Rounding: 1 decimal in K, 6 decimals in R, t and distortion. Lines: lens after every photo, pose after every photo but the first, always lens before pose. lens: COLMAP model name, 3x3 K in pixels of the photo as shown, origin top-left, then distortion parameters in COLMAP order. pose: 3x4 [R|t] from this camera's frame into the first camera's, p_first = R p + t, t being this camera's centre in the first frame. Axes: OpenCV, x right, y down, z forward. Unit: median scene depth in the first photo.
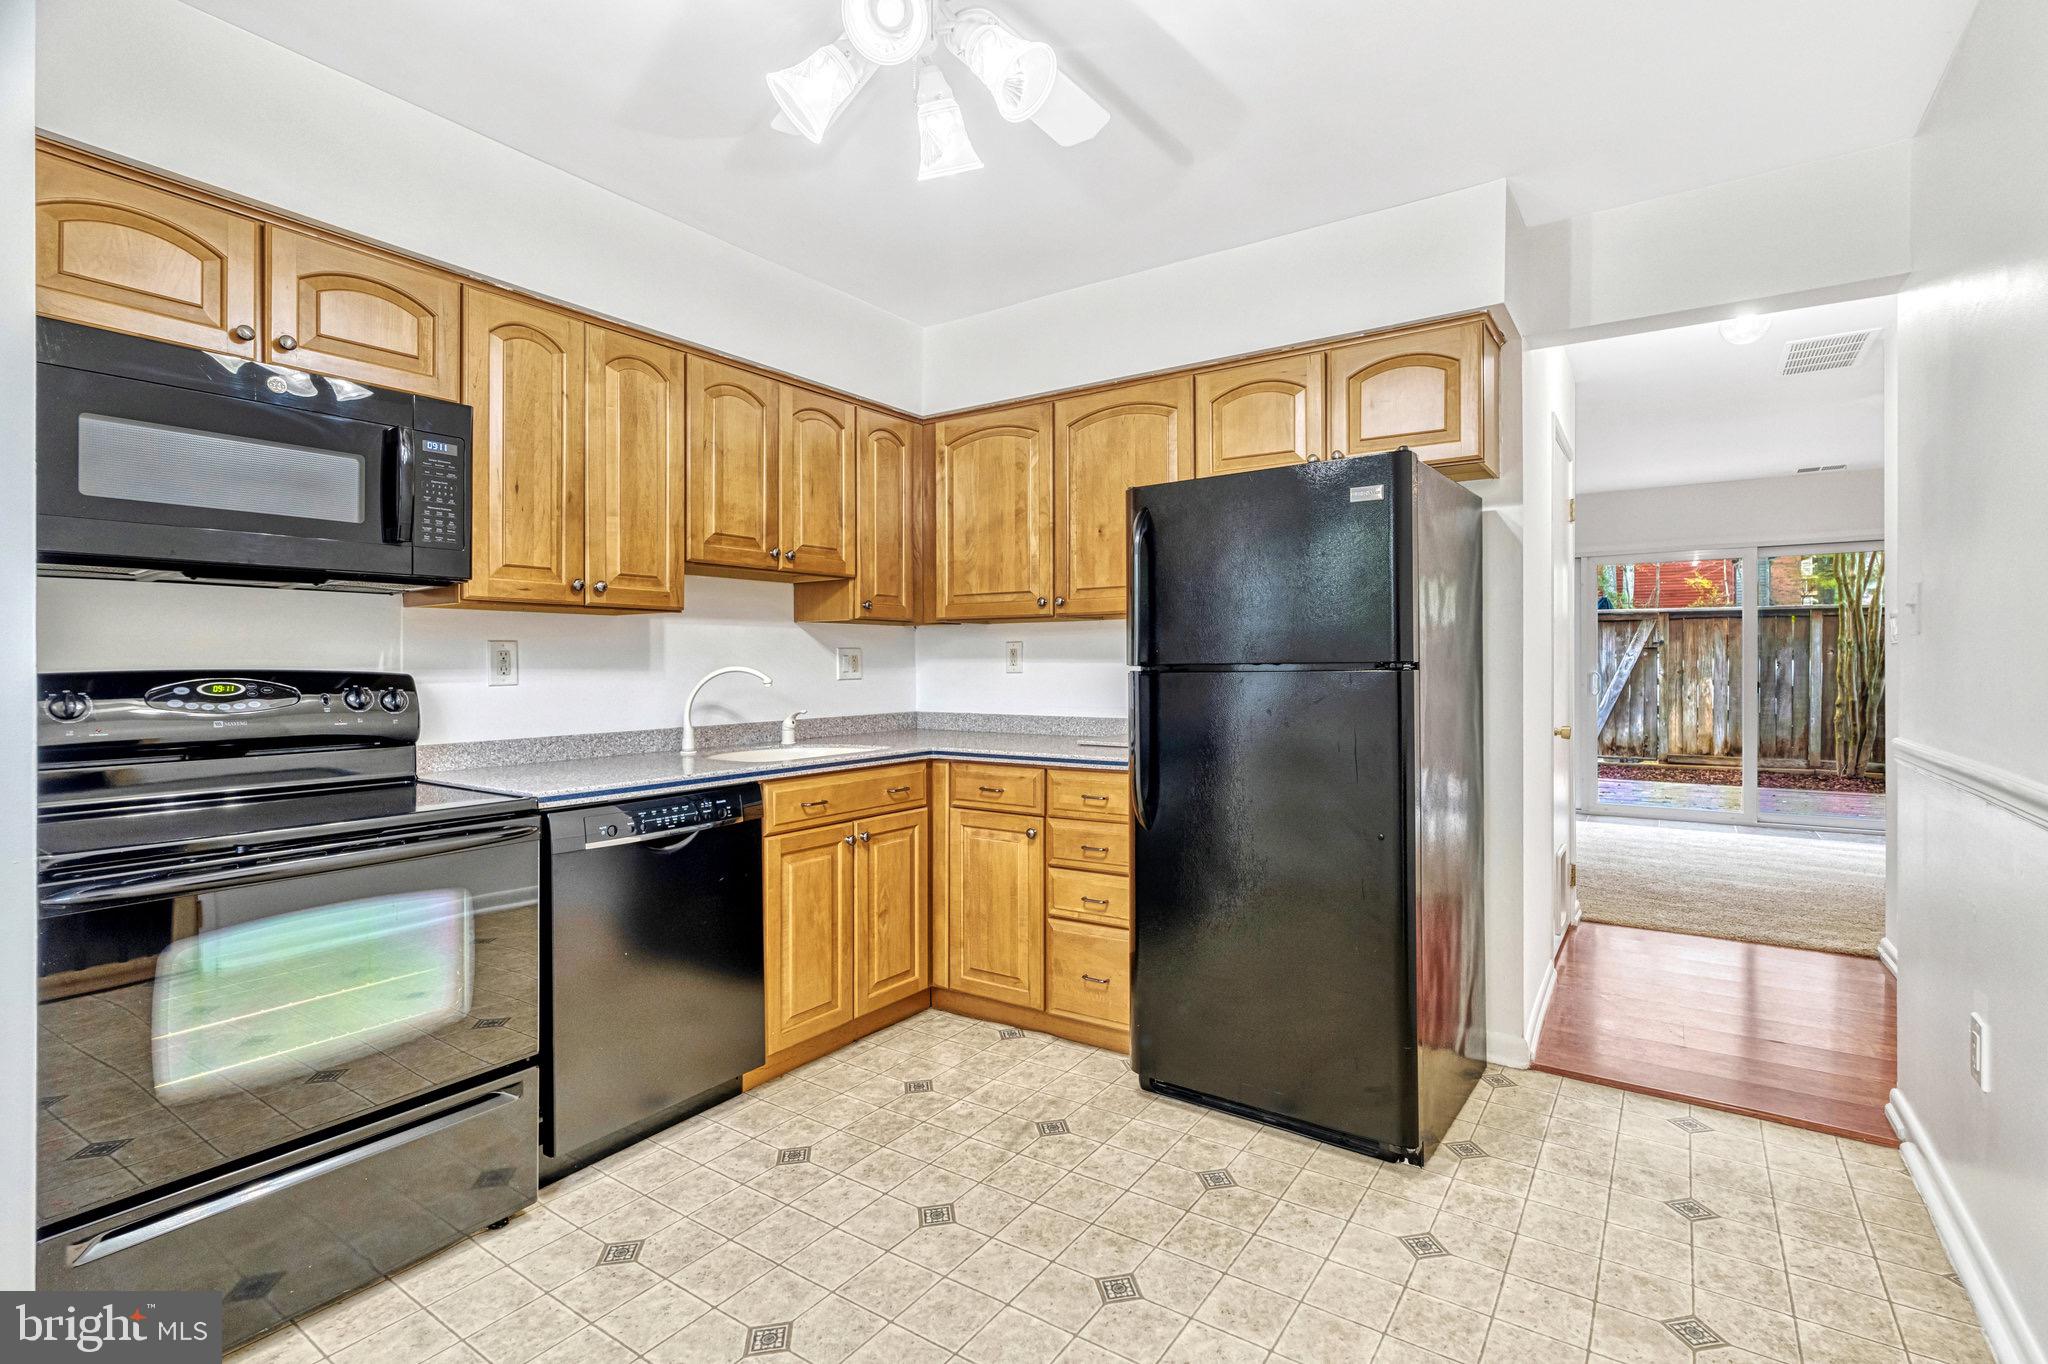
lens RADIAL K [[936.3, 0, 1036.7], [0, 936.3, 672.5], [0, 0, 1]] dist [-0.005981, 0.001005]
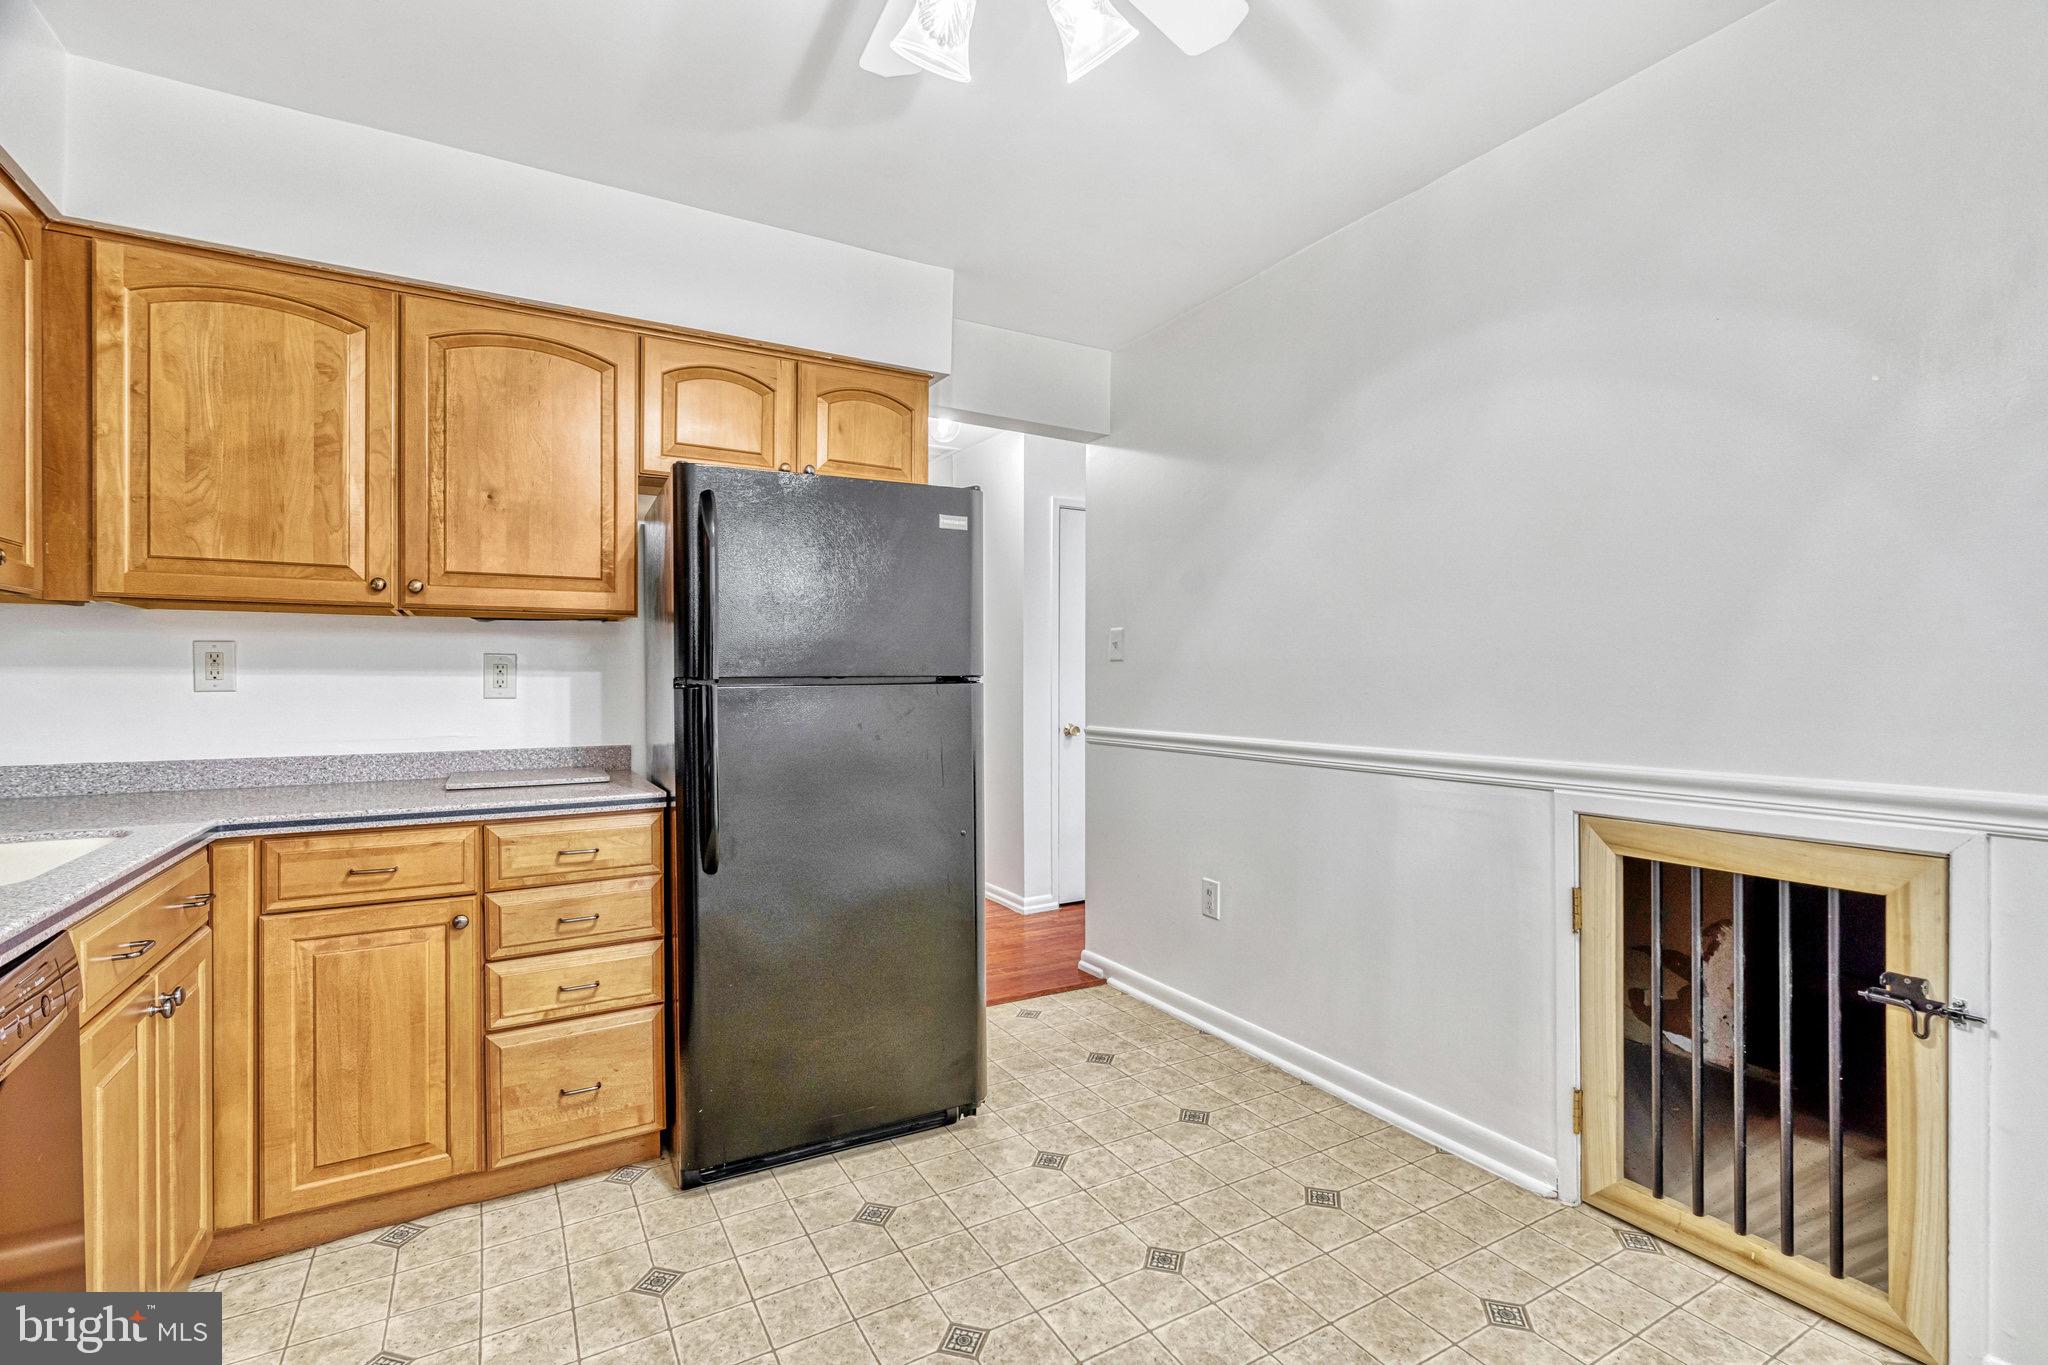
lens RADIAL K [[945.4, 0, 1017.3], [0, 945.4, 688.6], [0, 0, 1]] dist [-0.005720, 0.000642]
pose [[0.436517, -0.005483, 0.899679, -0.449601], [0.008511, 0.999962, 0.001964, 0.002406], [-0.899656, 0.006799, 0.436547, 0.326230]]
